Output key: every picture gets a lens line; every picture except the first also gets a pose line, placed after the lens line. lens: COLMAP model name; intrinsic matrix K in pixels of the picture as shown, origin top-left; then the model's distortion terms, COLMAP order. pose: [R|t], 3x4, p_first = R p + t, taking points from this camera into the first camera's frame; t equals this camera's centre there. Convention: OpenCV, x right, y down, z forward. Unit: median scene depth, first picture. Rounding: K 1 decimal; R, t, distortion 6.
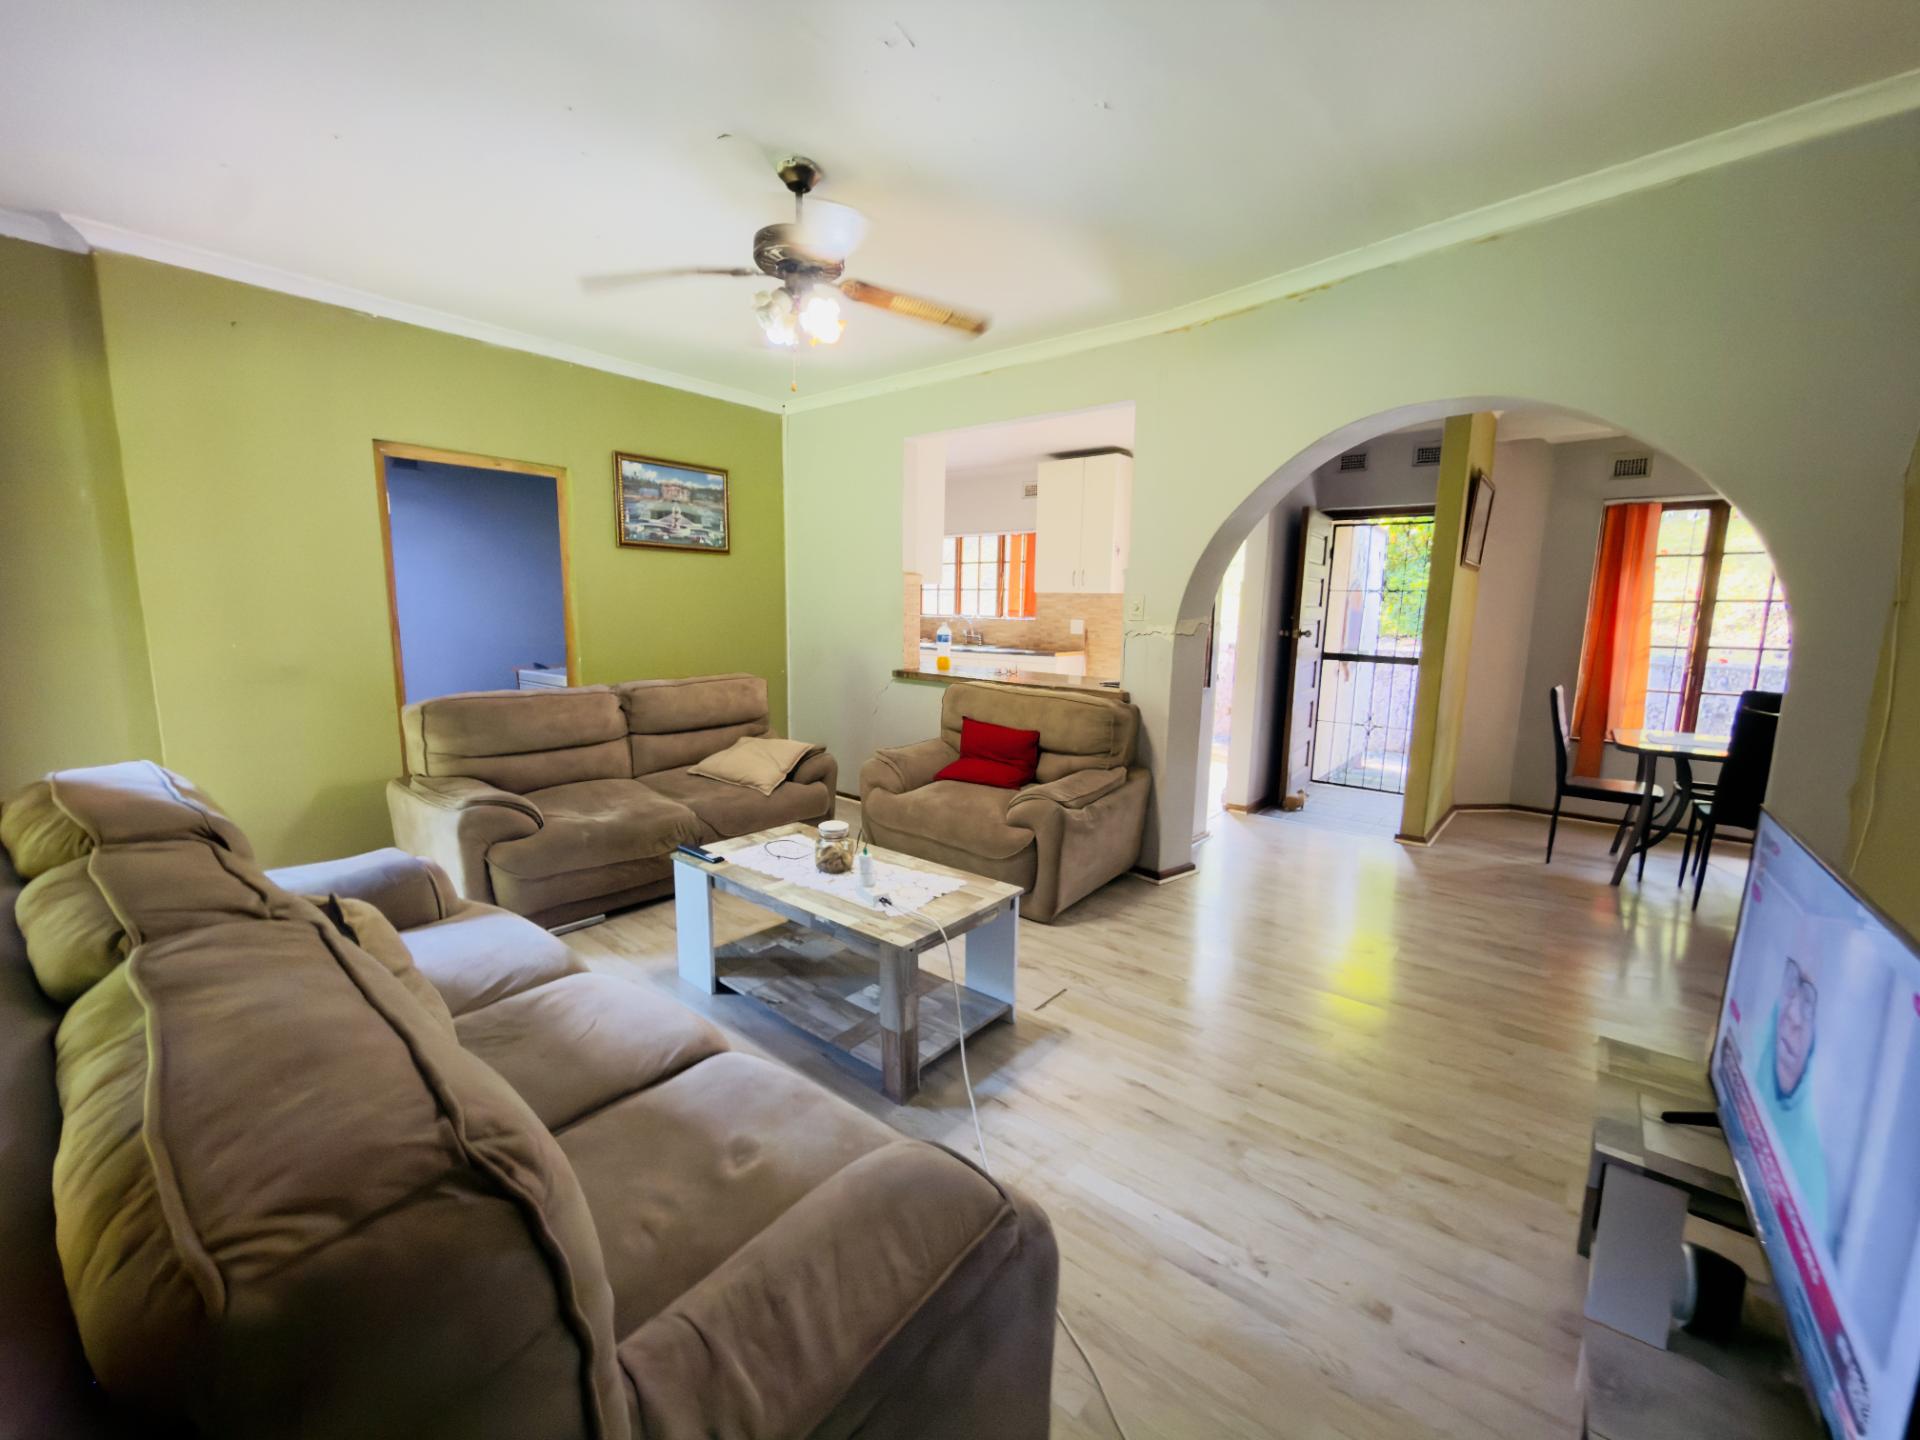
lens RADIAL K [[766.1, 0, 962.2], [0, 766.1, 721.2], [0, 0, 1]] dist [-0.001394, 0.000385]
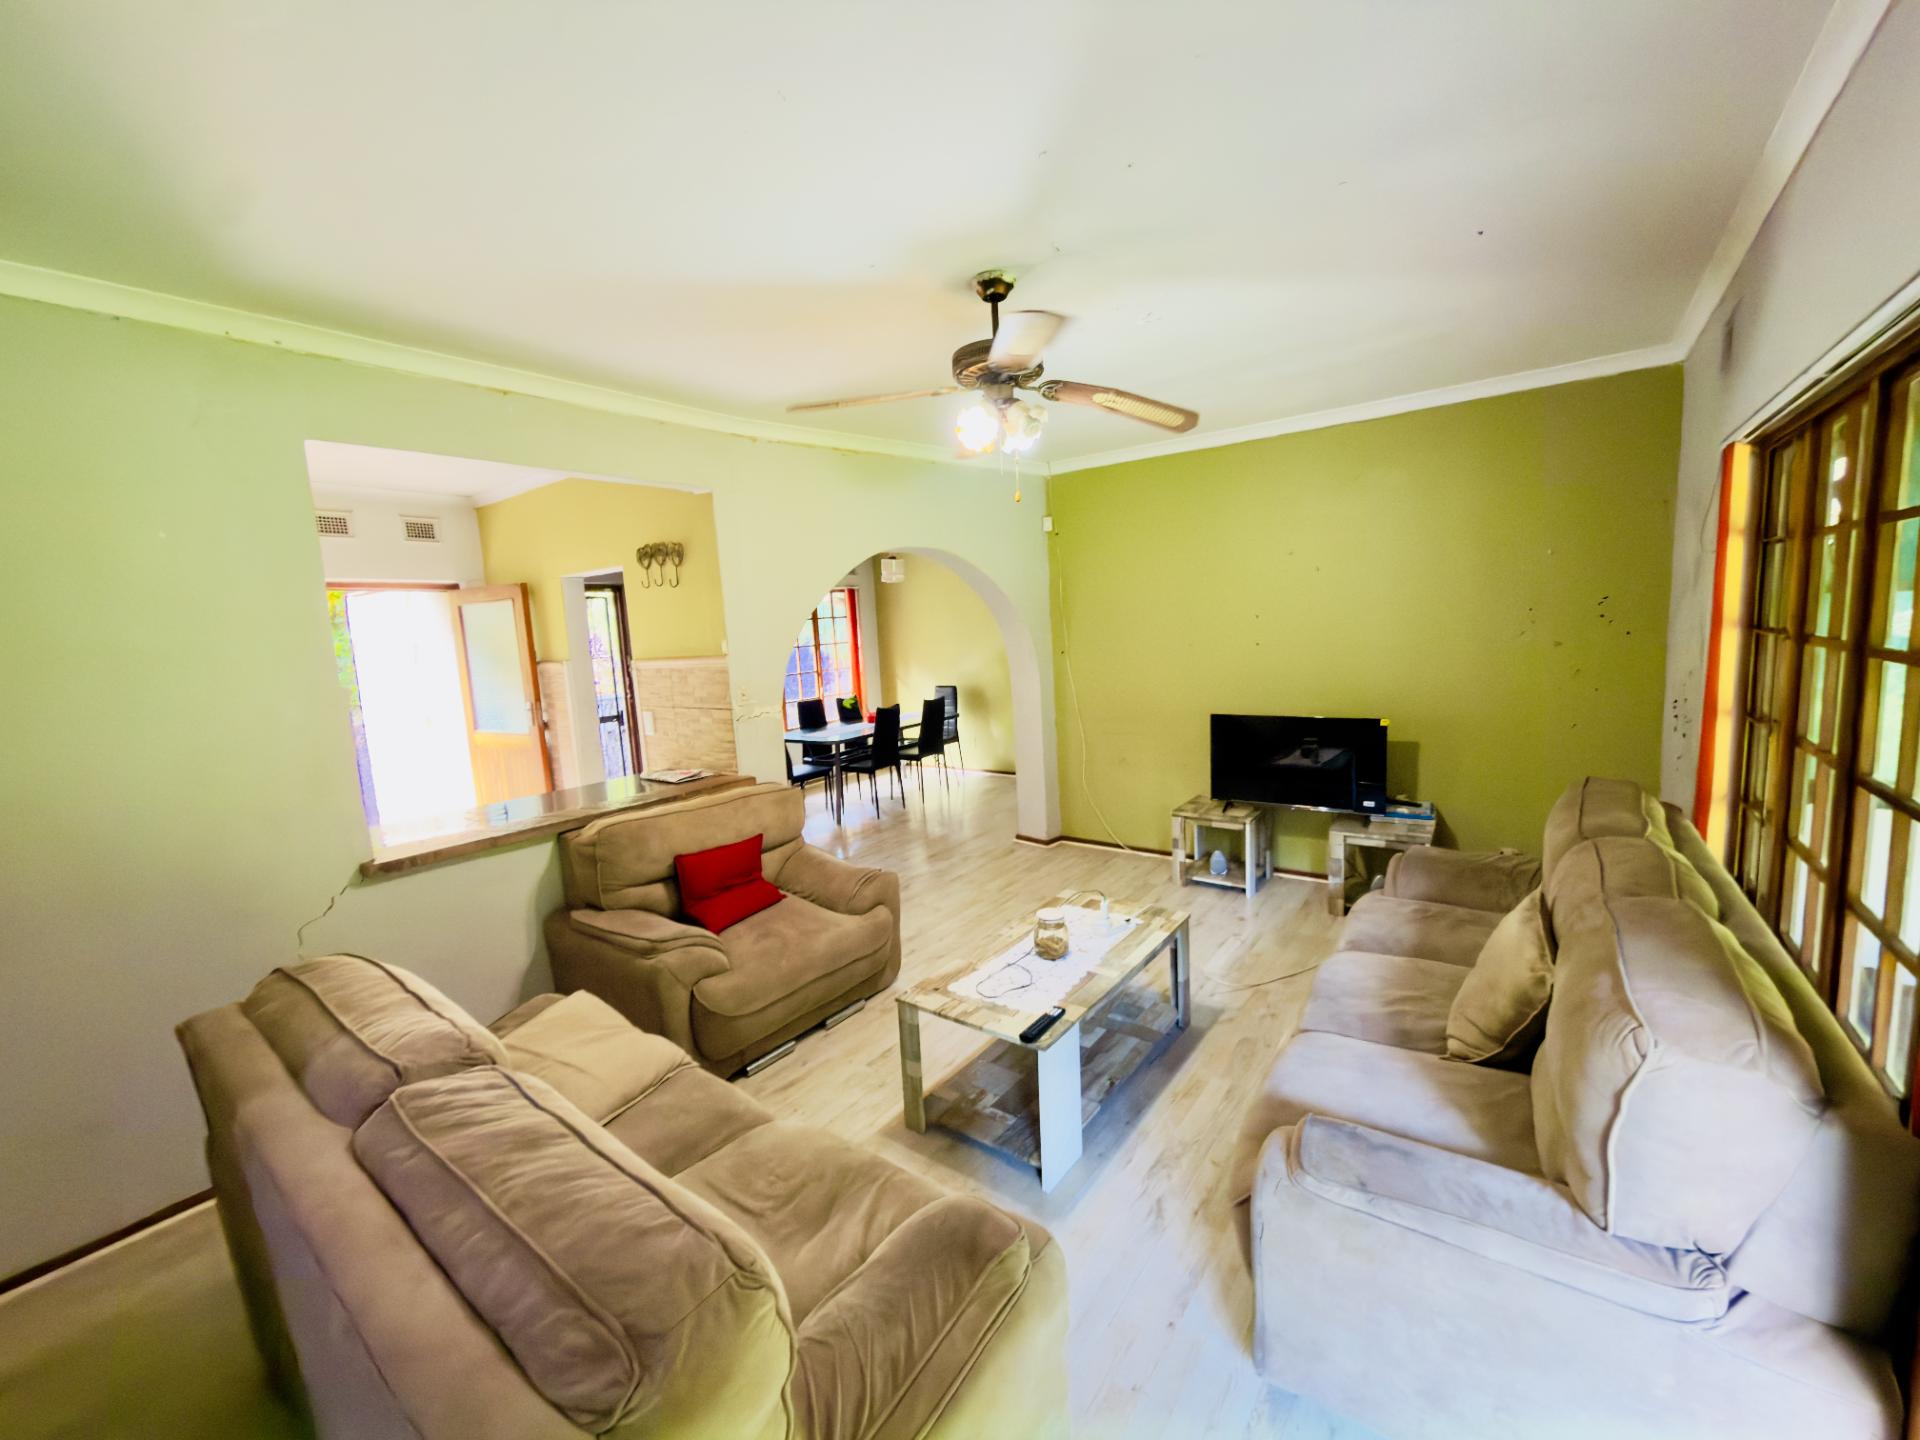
lens RADIAL K [[766.1, 0, 952.7], [0, 766.1, 718.0], [0, 0, 1]] dist [-0.001394, 0.000385]
pose [[-0.034853, -0.143419, 0.989048, -1.009828], [0.198445, 0.968950, 0.147497, -0.266140], [-0.979492, 0.201413, -0.005310, 0.935141]]
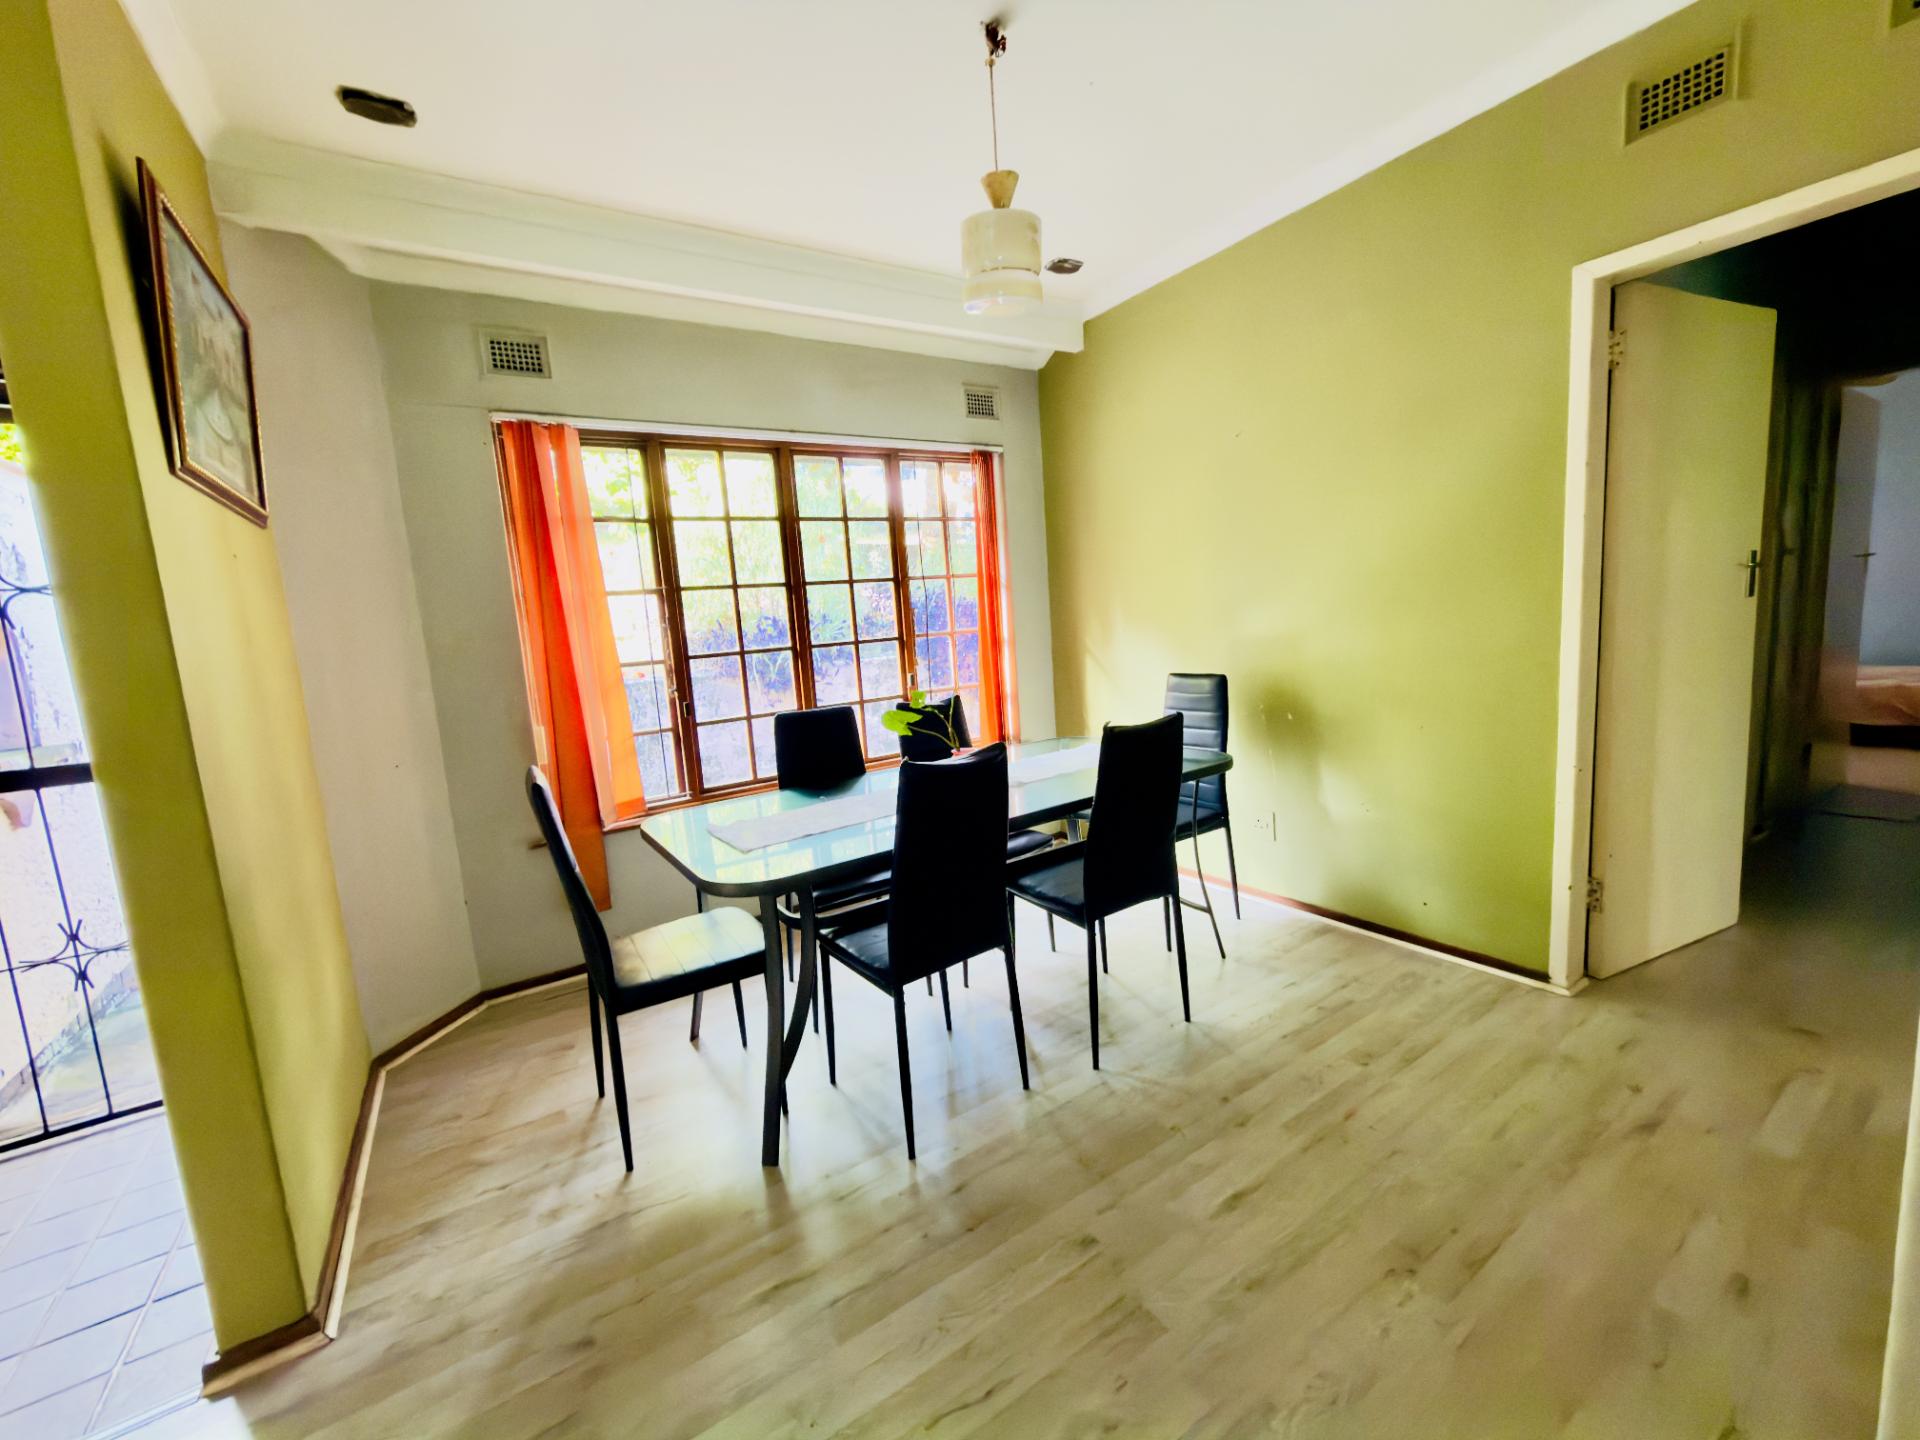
lens RADIAL K [[766.1, 0, 966.0], [0, 766.1, 721.3], [0, 0, 1]] dist [-0.001394, 0.000385]
pose [[0.291698, -0.168555, 0.941542, 0.632580], [0.216741, 0.970395, 0.106572, -0.095974], [-0.931630, 0.172984, 0.319595, 0.892849]]
